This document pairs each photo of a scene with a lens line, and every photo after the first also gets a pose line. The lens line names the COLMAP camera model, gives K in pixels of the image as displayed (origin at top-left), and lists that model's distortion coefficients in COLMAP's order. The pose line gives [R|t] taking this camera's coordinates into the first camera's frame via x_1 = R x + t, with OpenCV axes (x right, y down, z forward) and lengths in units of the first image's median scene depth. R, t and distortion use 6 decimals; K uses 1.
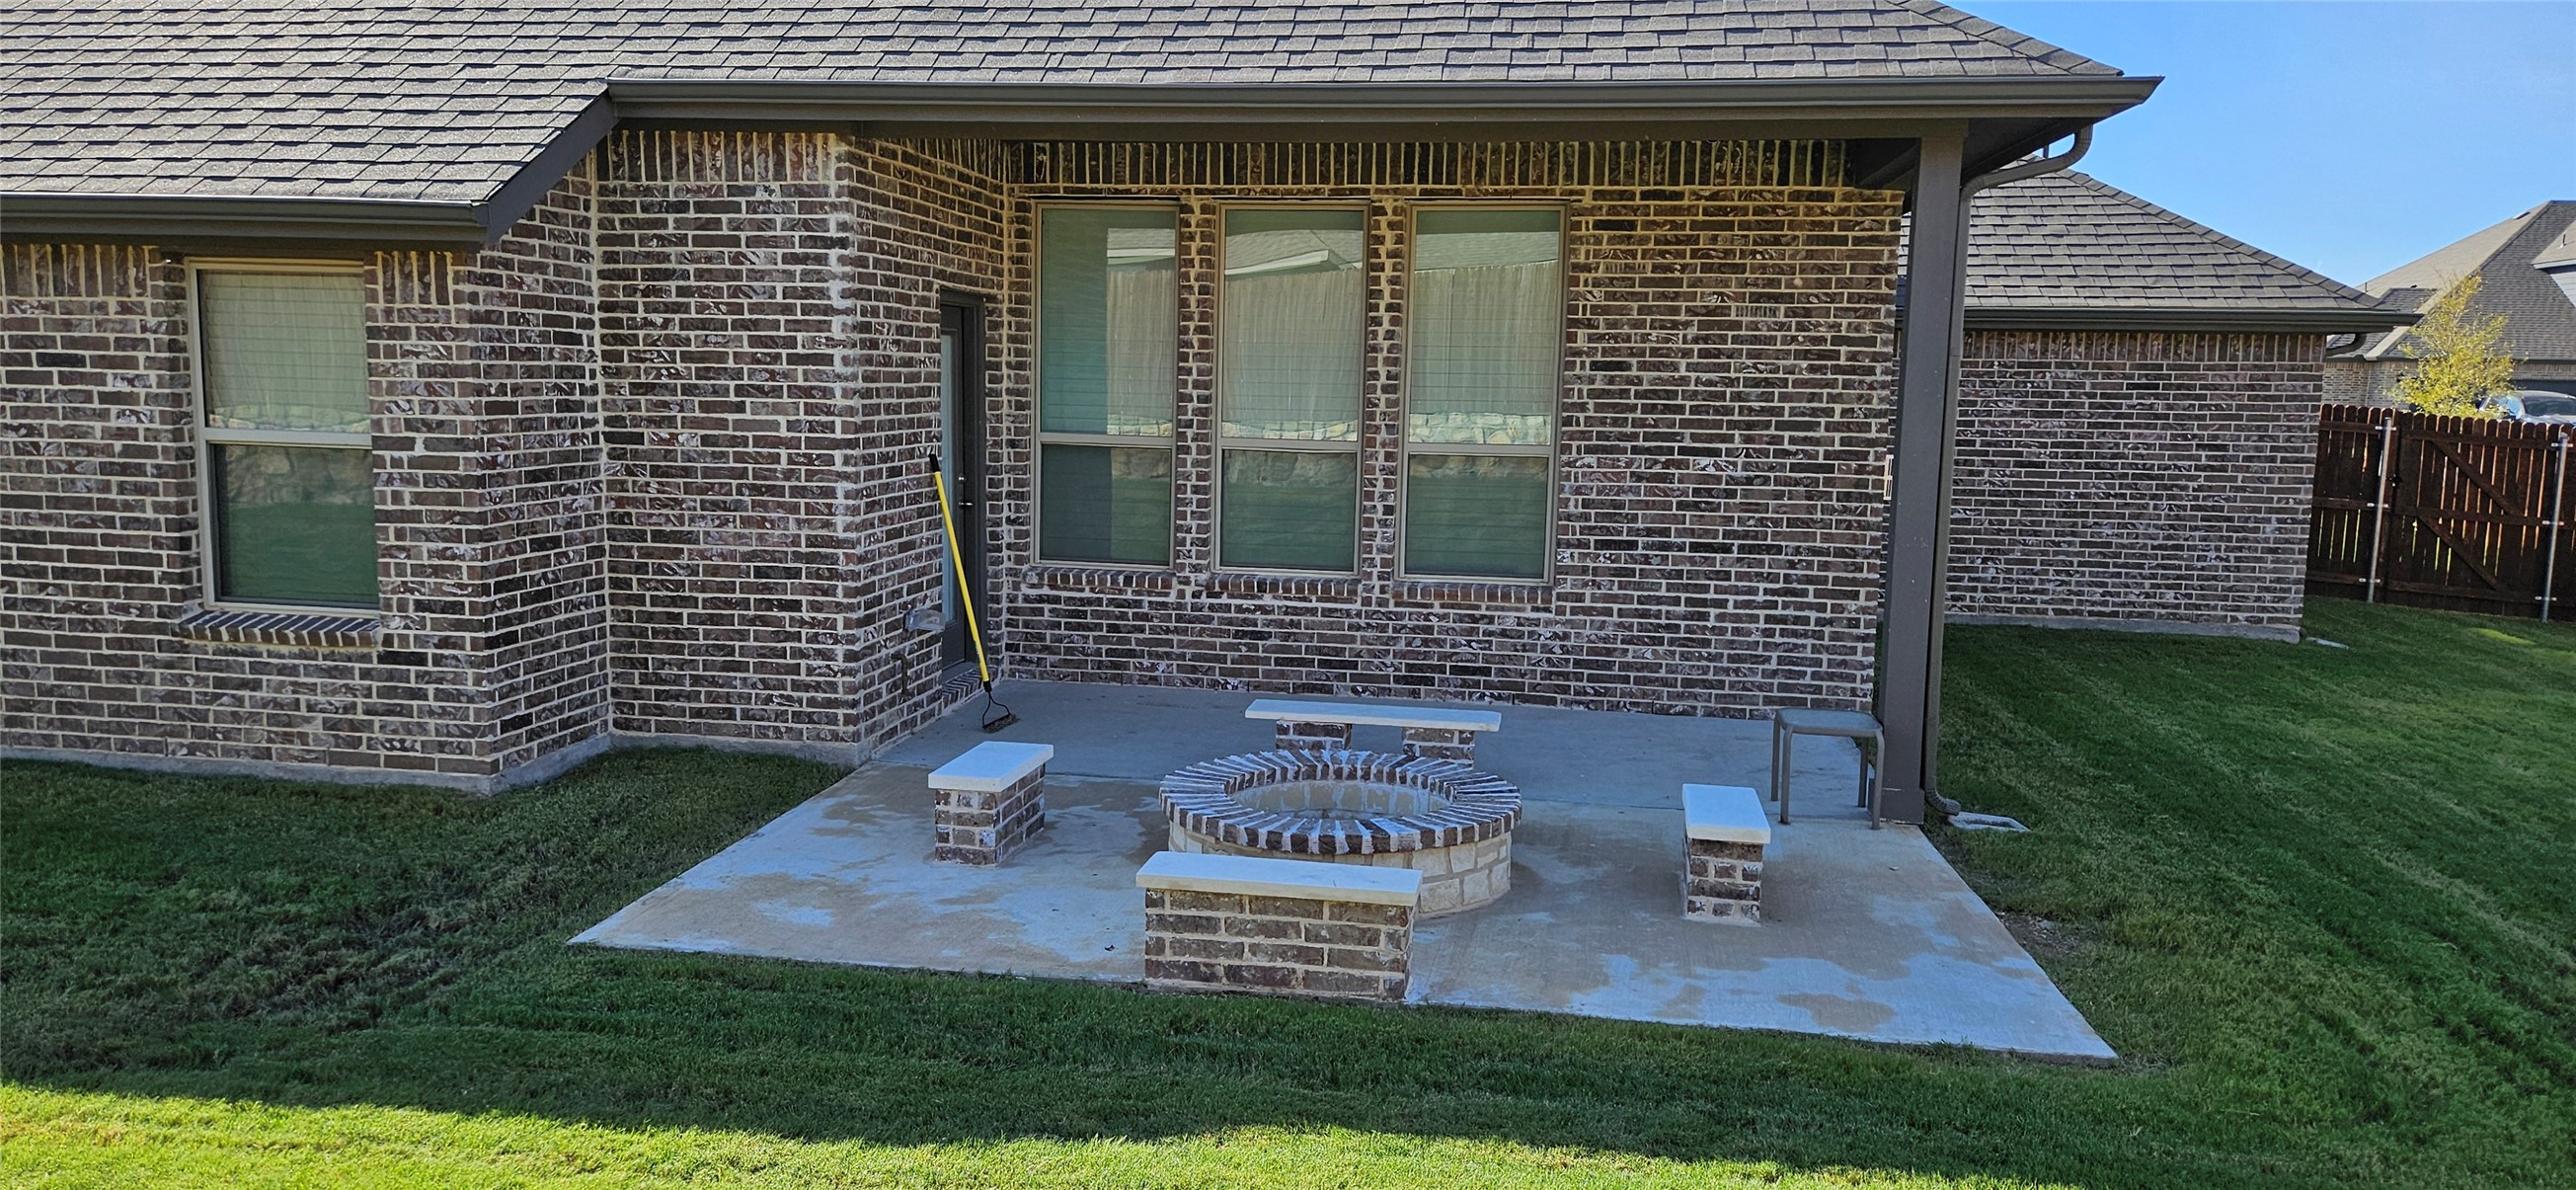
lens RADIAL K [[1714.8, 0, 1287.0], [0, 1714.8, 590.5], [0, 0, 1]] dist [0.069591, -0.048953]
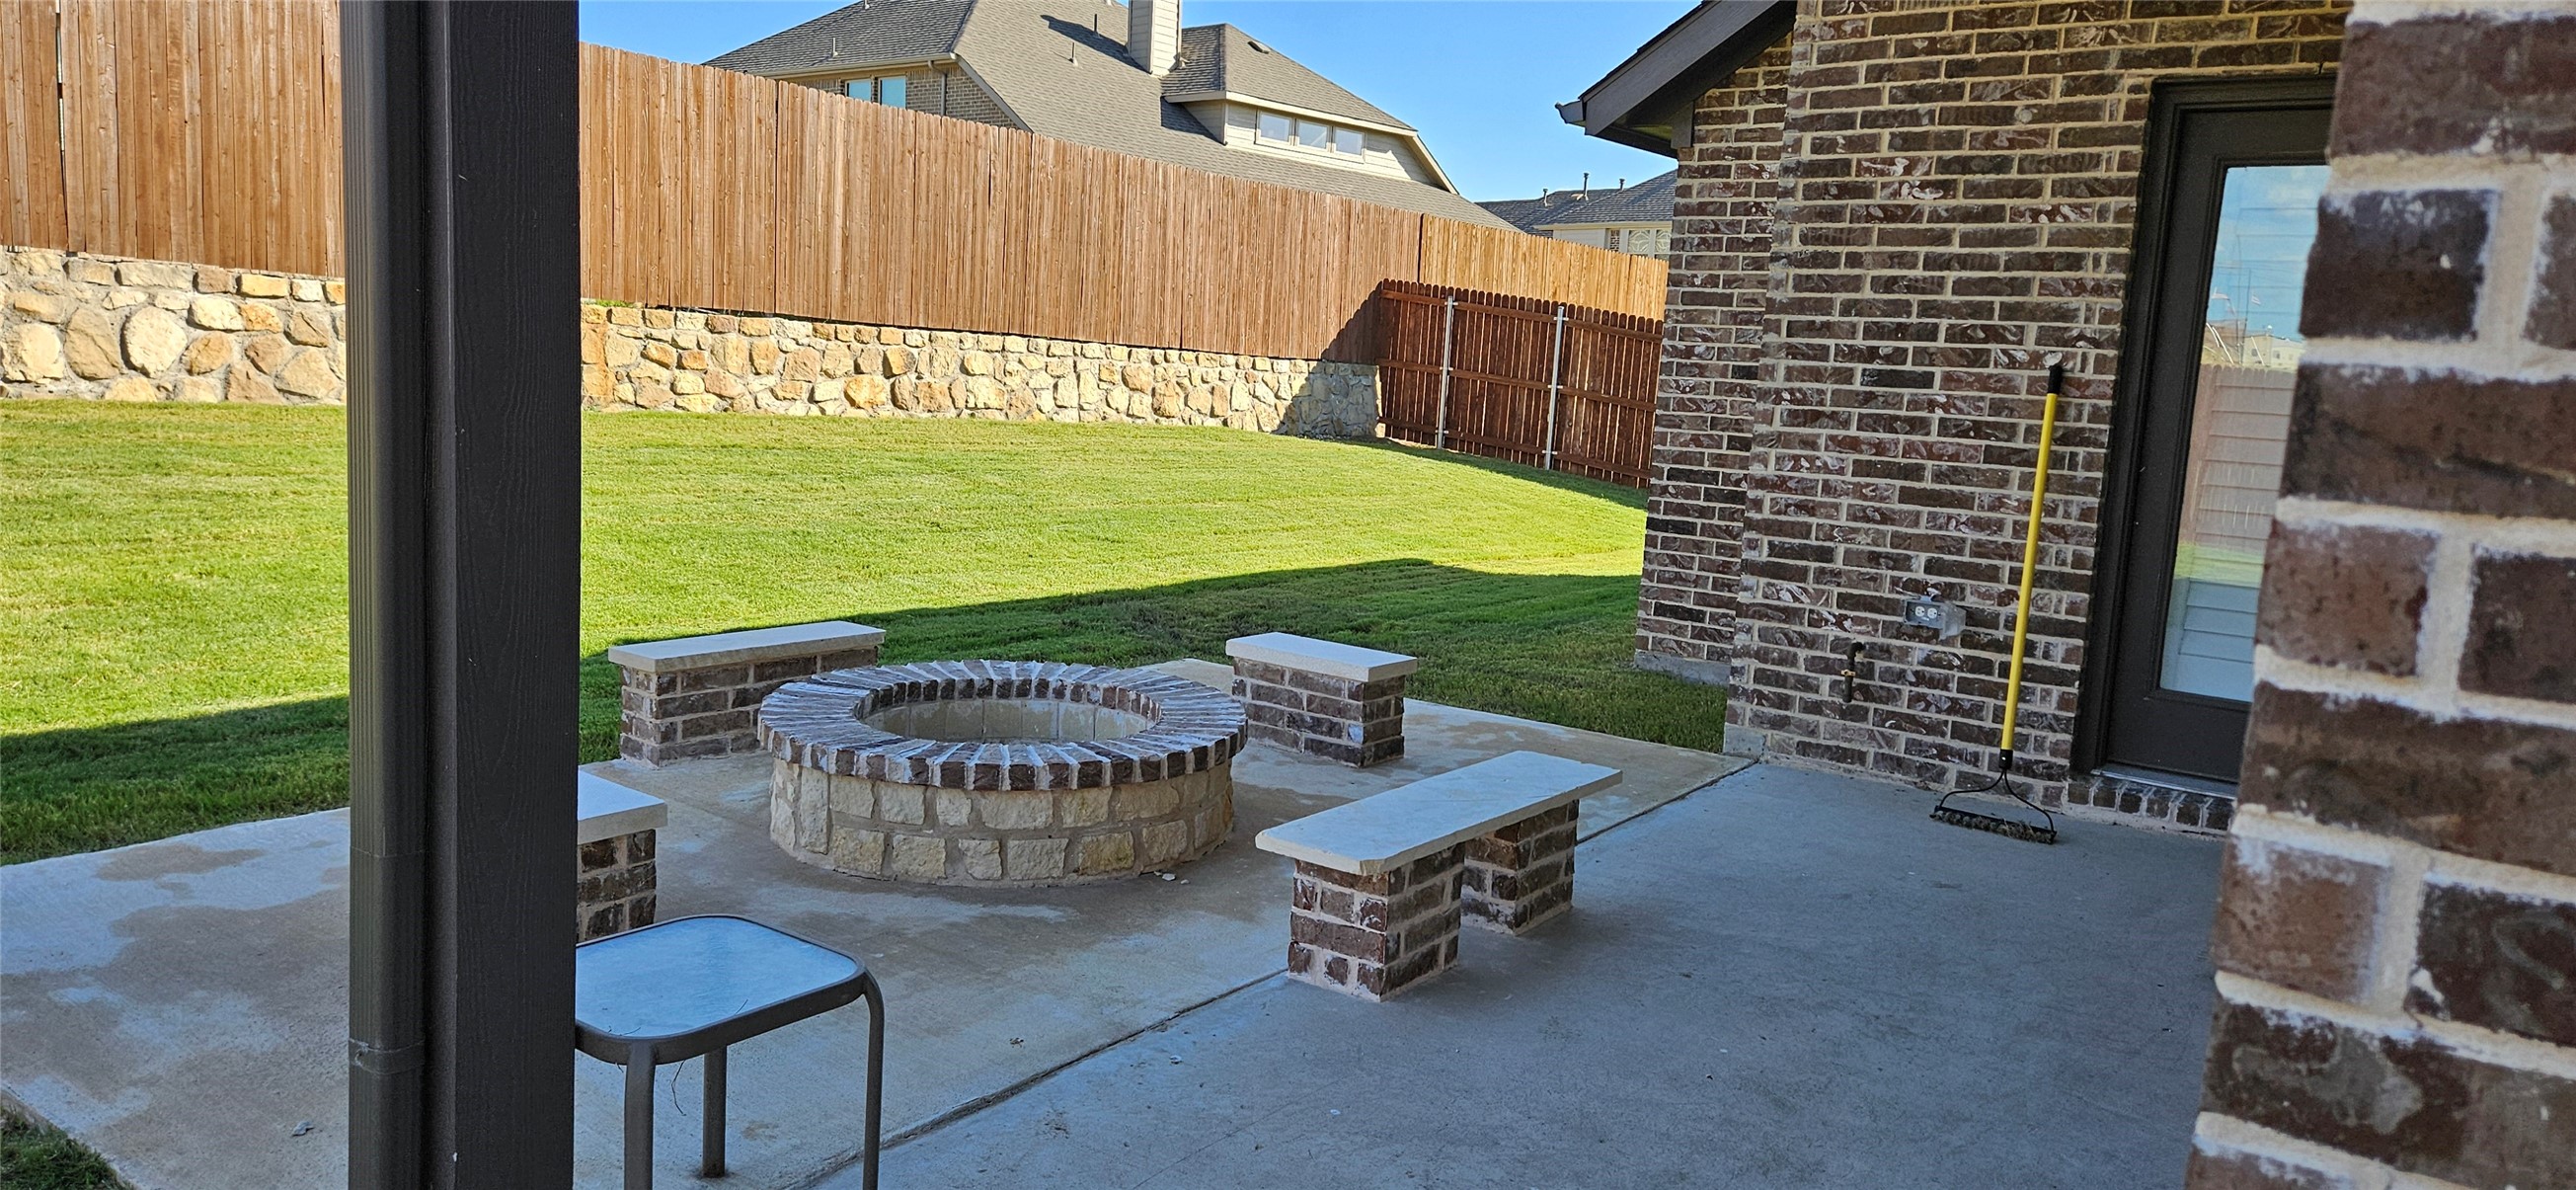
lens RADIAL K [[1714.8, 0, 1275.1], [0, 1714.8, 590.3], [0, 0, 1]] dist [0.069591, -0.048953]
pose [[-0.465497, 0.077114, -0.881684, 0.558227], [-0.178702, 0.967490, 0.178966, -0.075096], [0.866821, 0.240866, -0.436583, 1.248327]]
